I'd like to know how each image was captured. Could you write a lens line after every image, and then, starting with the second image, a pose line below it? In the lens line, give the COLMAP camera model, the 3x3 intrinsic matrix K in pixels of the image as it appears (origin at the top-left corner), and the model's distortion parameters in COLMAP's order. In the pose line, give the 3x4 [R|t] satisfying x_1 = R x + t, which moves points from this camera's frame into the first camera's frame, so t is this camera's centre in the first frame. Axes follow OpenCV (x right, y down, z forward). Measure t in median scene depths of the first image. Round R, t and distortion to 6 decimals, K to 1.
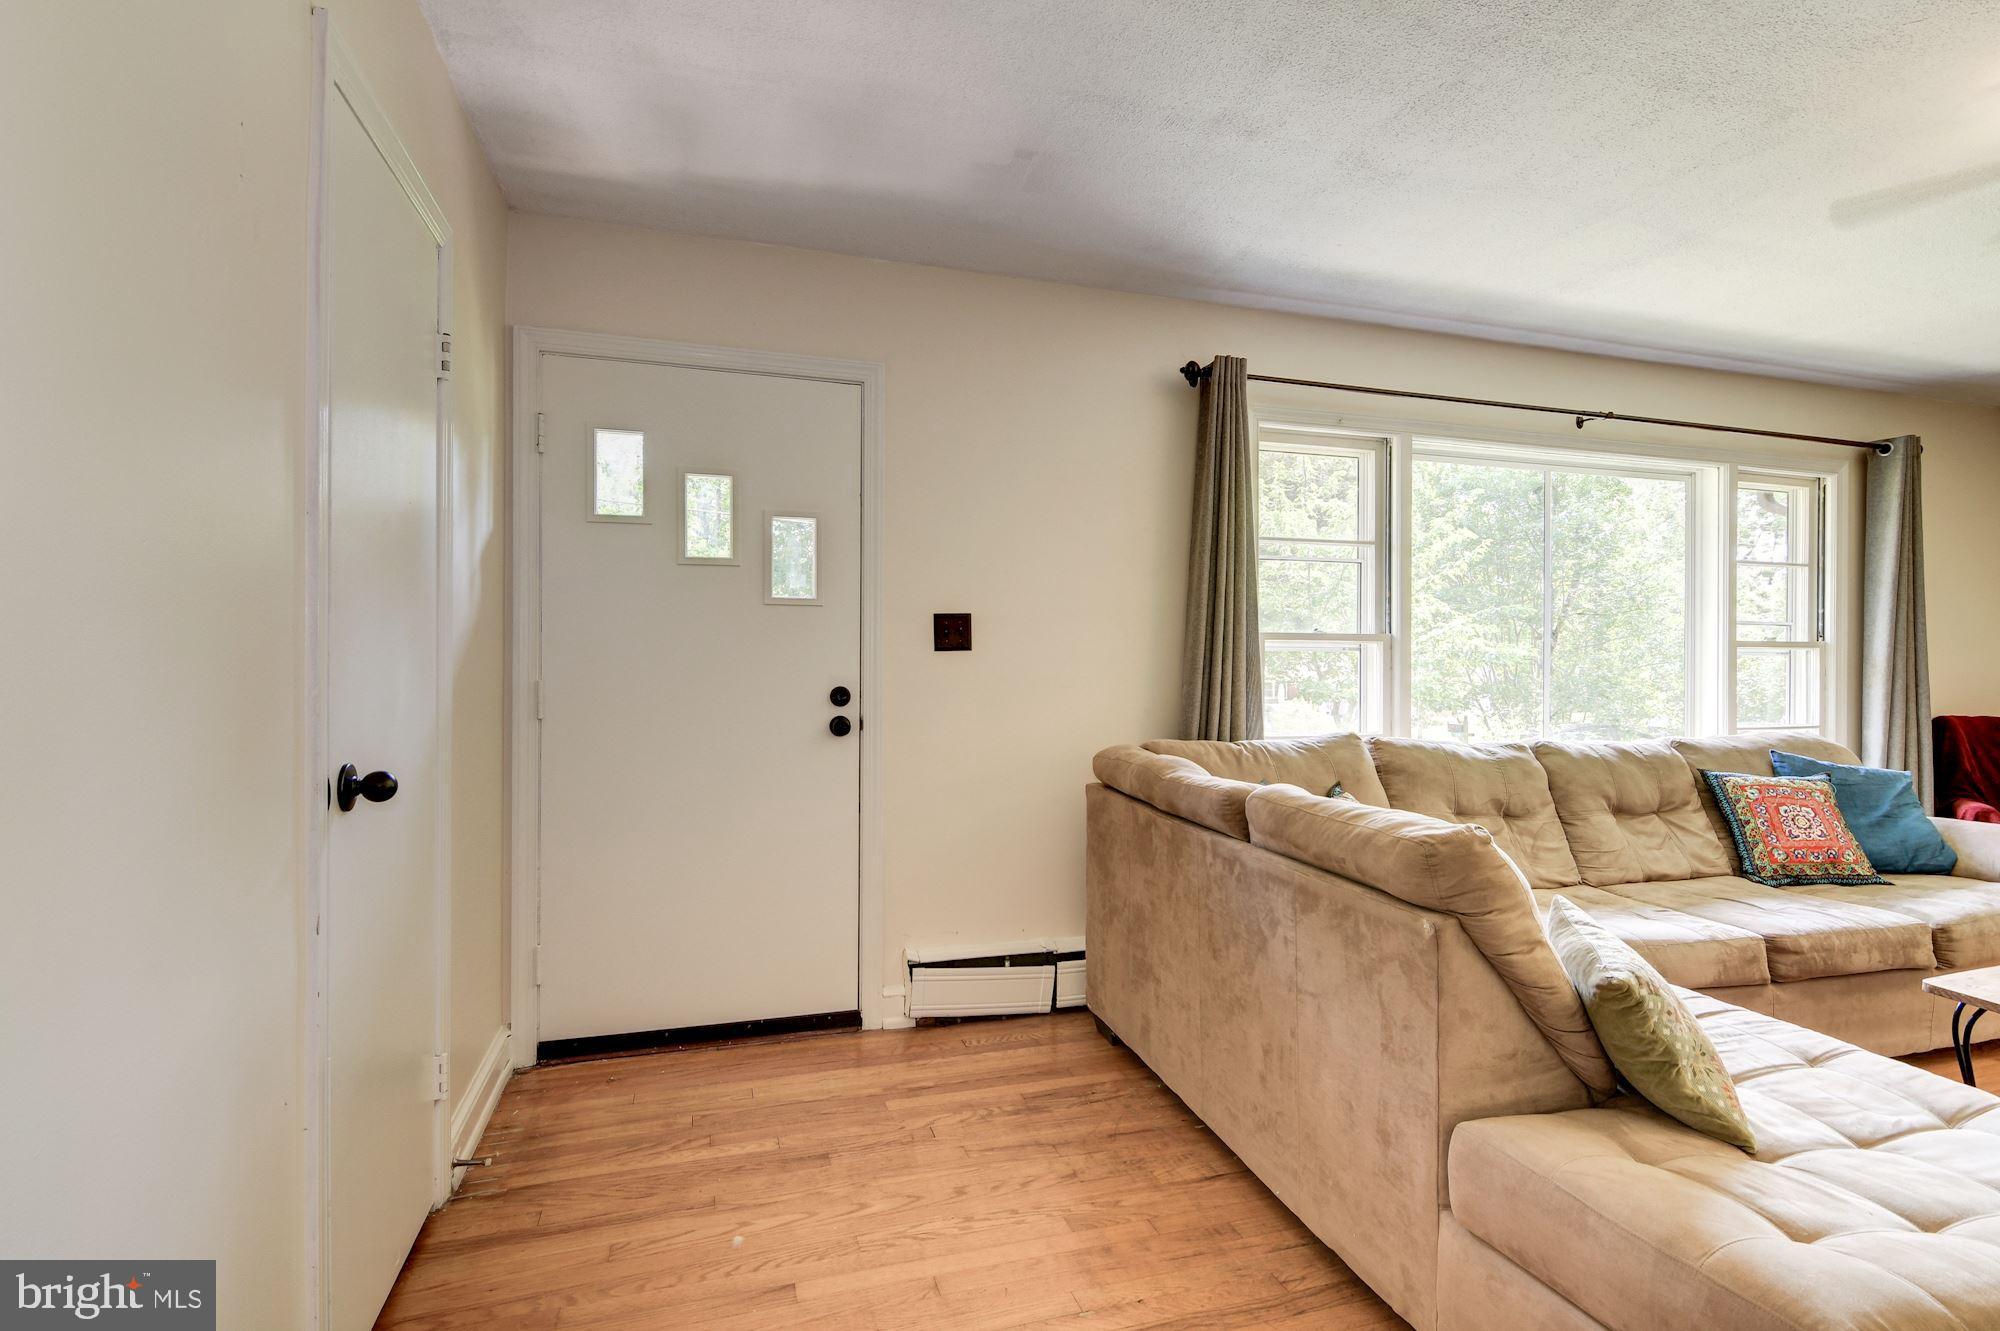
lens RADIAL K [[957.6, 0, 1008.4], [0, 957.6, 668.9], [0, 0, 1]] dist [0.016159, -0.011949]
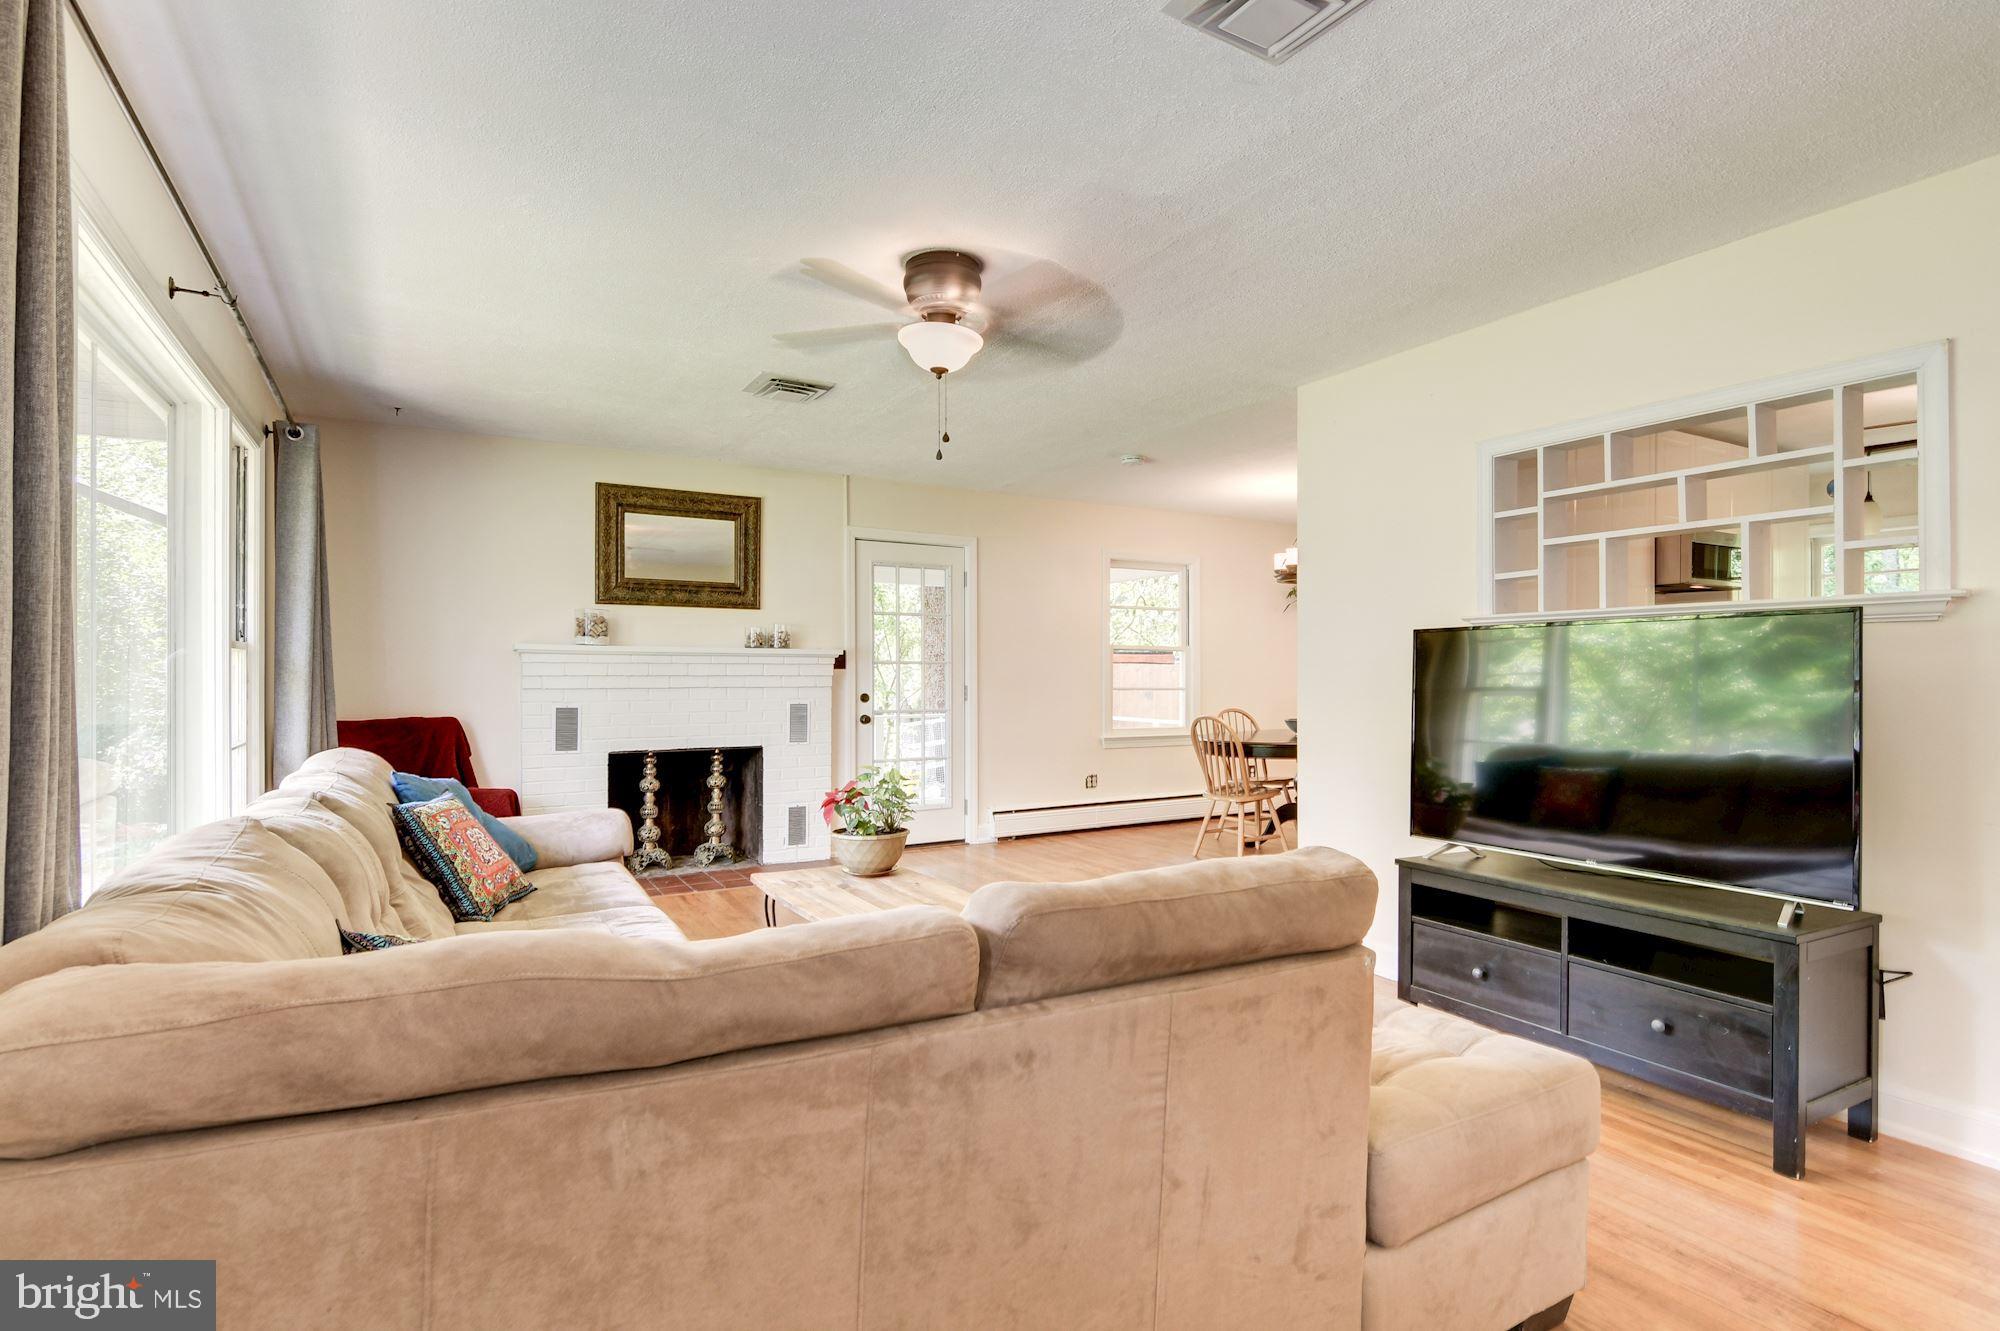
lens RADIAL K [[971.5, 0, 1014.7], [0, 971.5, 670.9], [0, 0, 1]] dist [0.005926, -0.010498]
pose [[-0.238431, -0.002039, 0.971157, -0.222439], [0.001367, 0.999996, 0.002436, -0.007344], [-0.971159, 0.001908, -0.238427, 0.874179]]
